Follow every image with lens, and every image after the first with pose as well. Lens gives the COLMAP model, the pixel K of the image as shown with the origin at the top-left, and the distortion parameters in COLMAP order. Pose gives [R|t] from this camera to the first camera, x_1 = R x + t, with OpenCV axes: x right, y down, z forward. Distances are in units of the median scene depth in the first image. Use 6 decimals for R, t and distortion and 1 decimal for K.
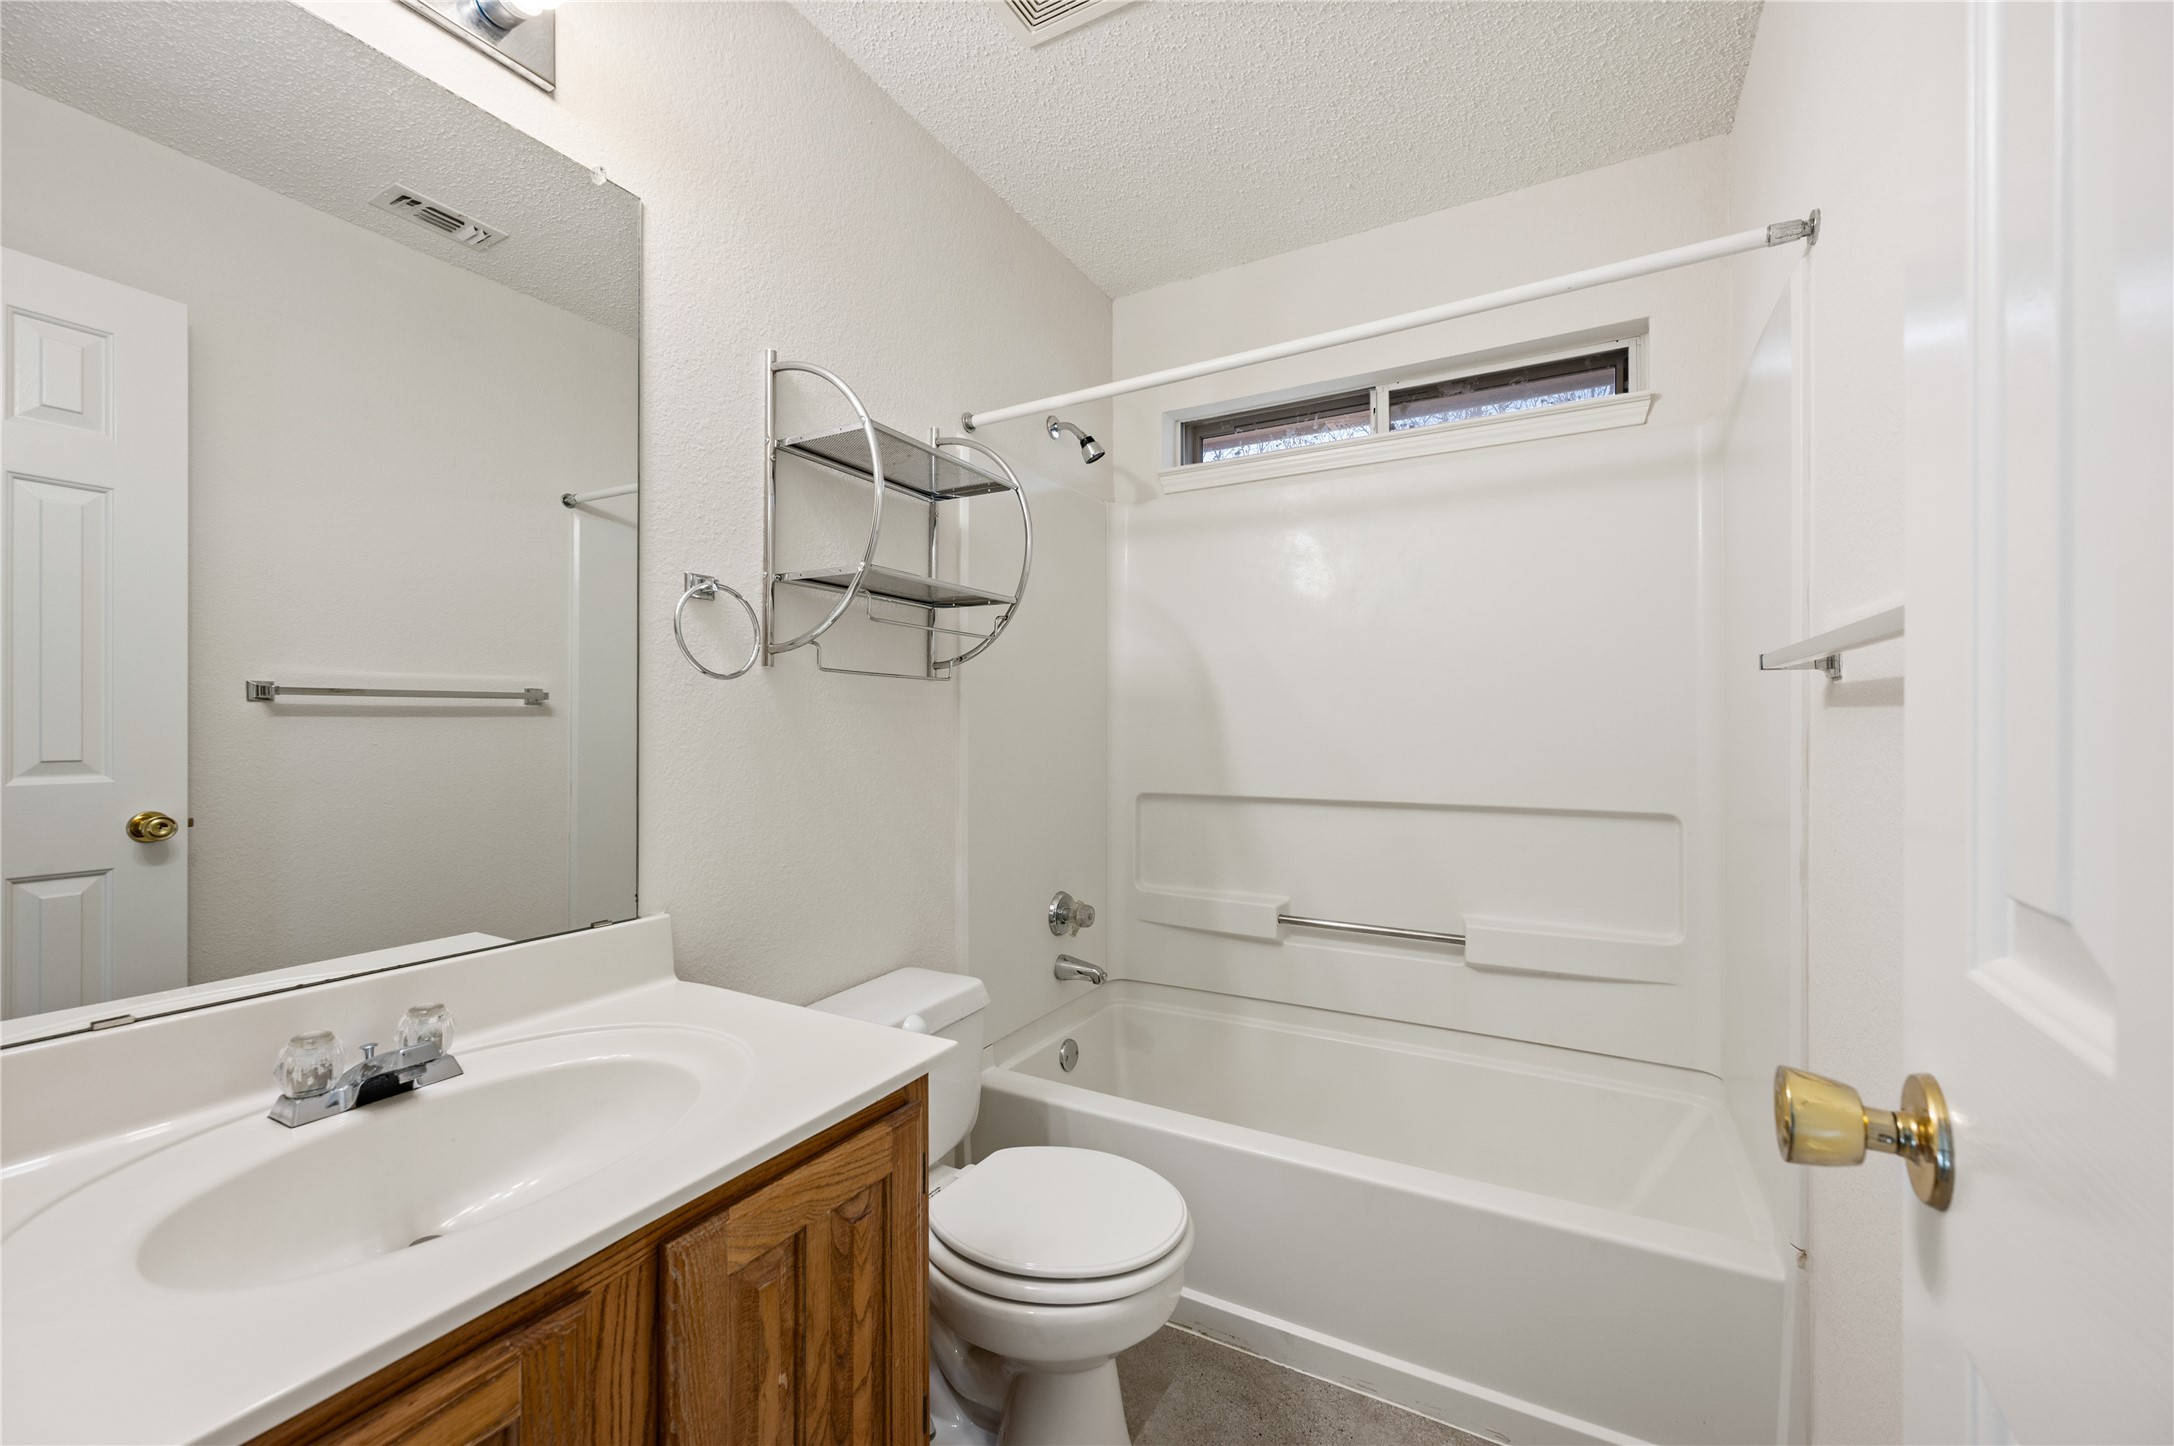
lens RADIAL K [[864.6, 0, 1090.2], [0, 864.6, 726.3], [0, 0, 1]] dist [-0.008014, 0.000755]
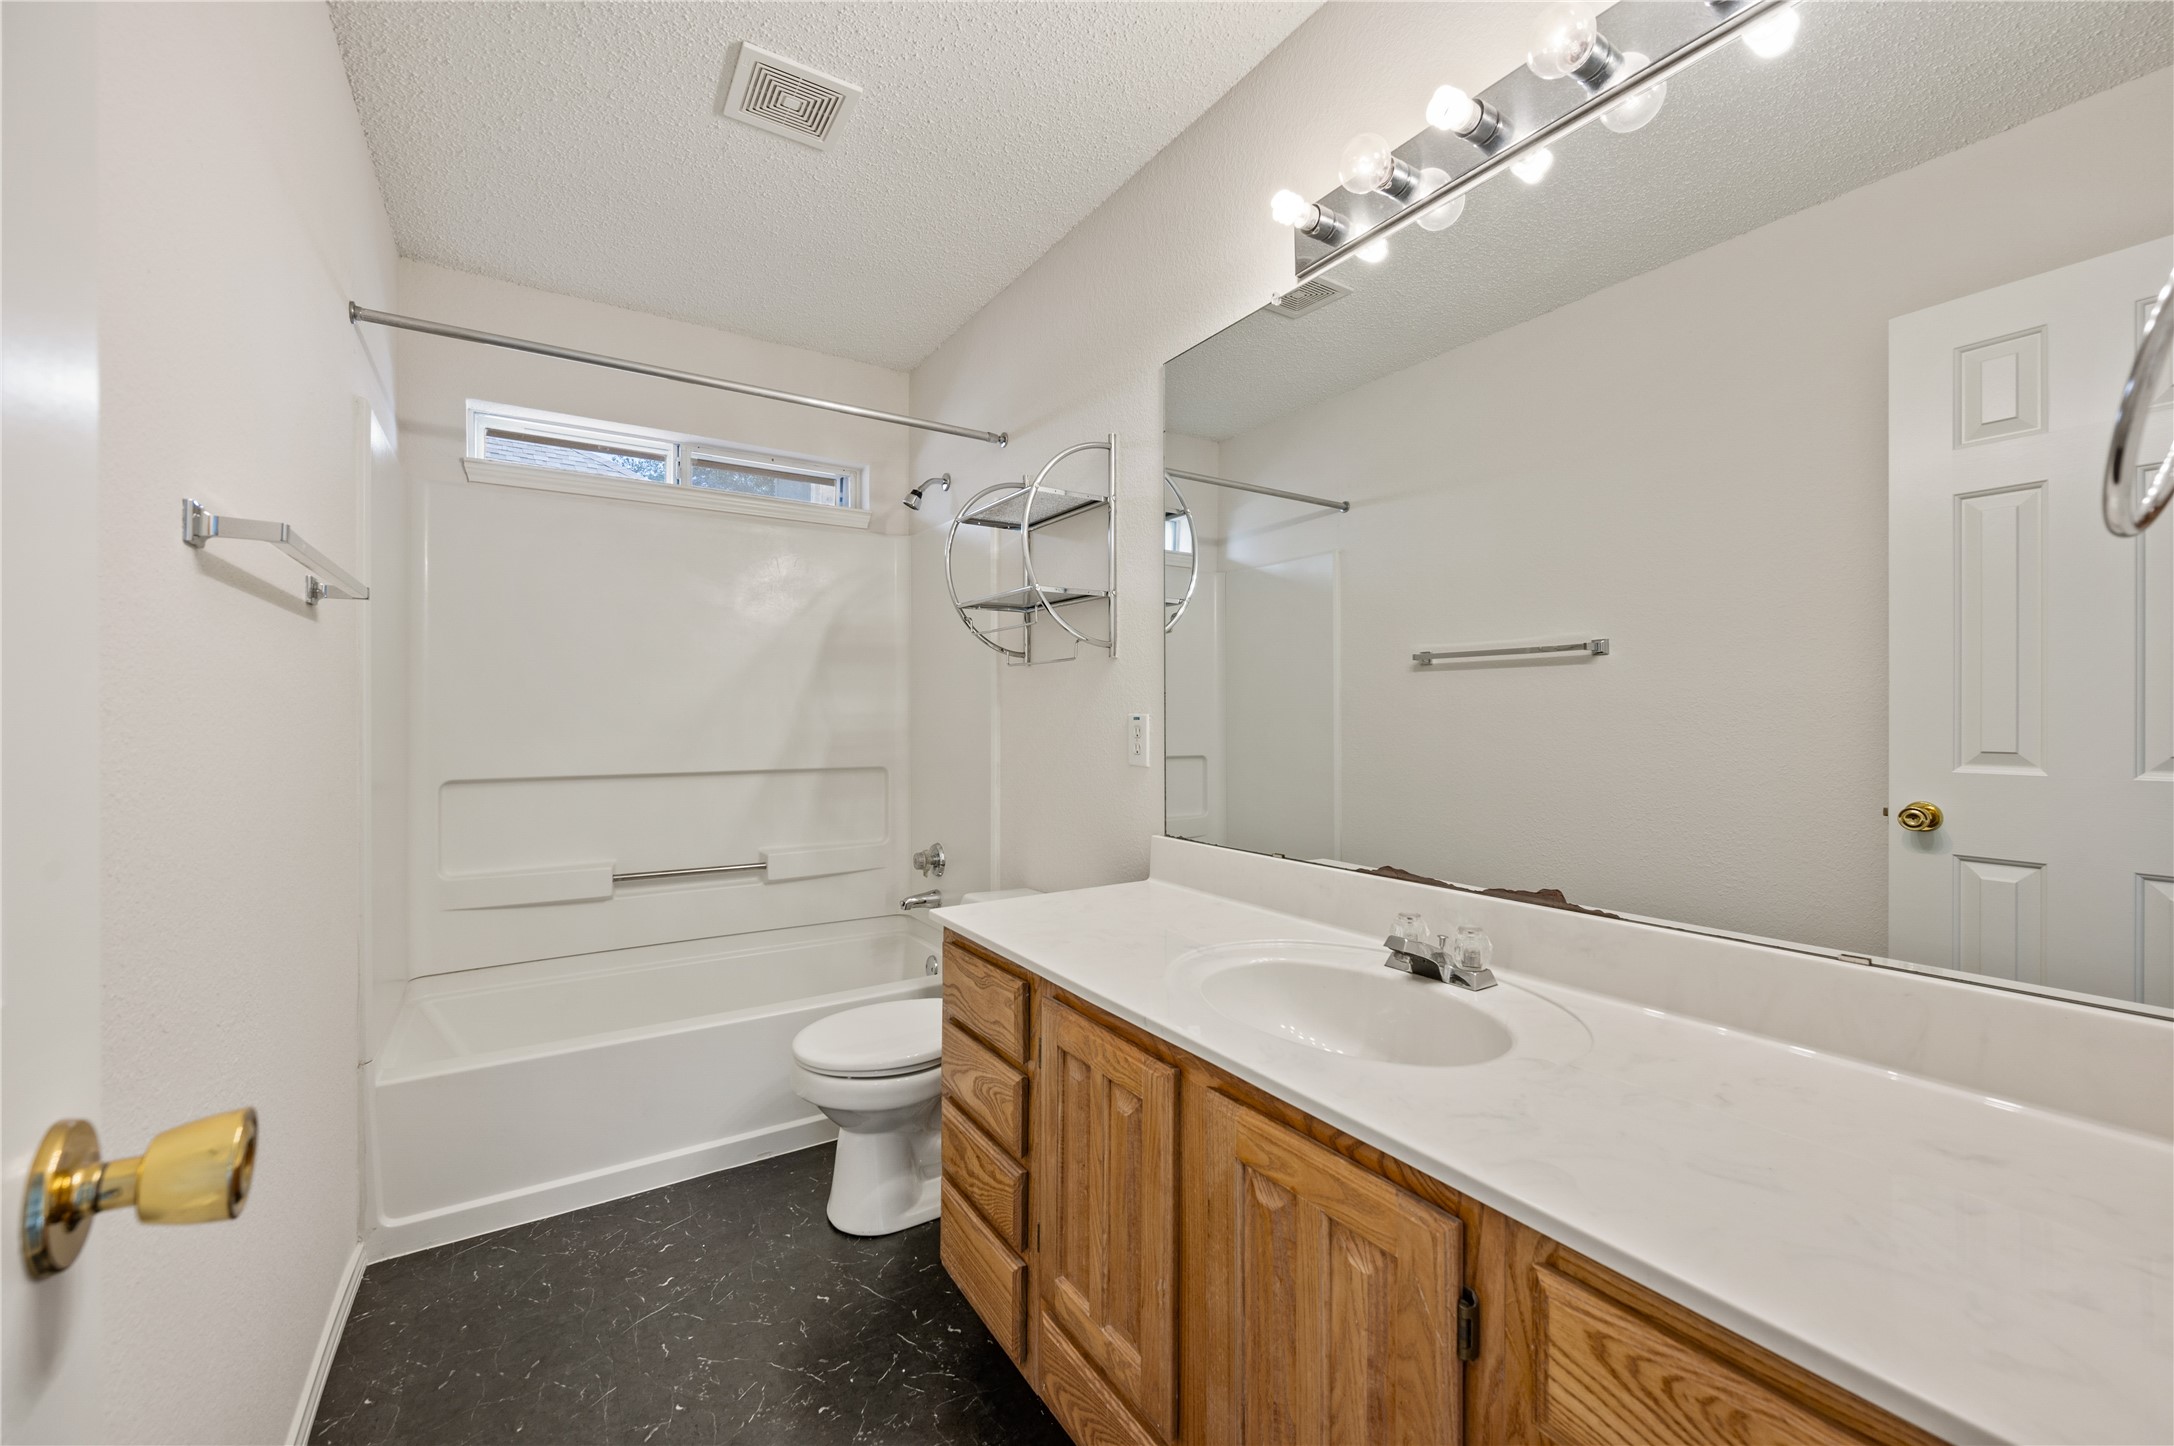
lens RADIAL K [[864.6, 0, 1086.4], [0, 864.6, 706.9], [0, 0, 1]] dist [-0.008014, 0.000755]
pose [[-0.487178, -0.007959, -0.873266, 0.291694], [-0.017052, 0.999855, 0.000400, 0.003082], [0.873136, 0.015086, -0.487243, 0.539664]]
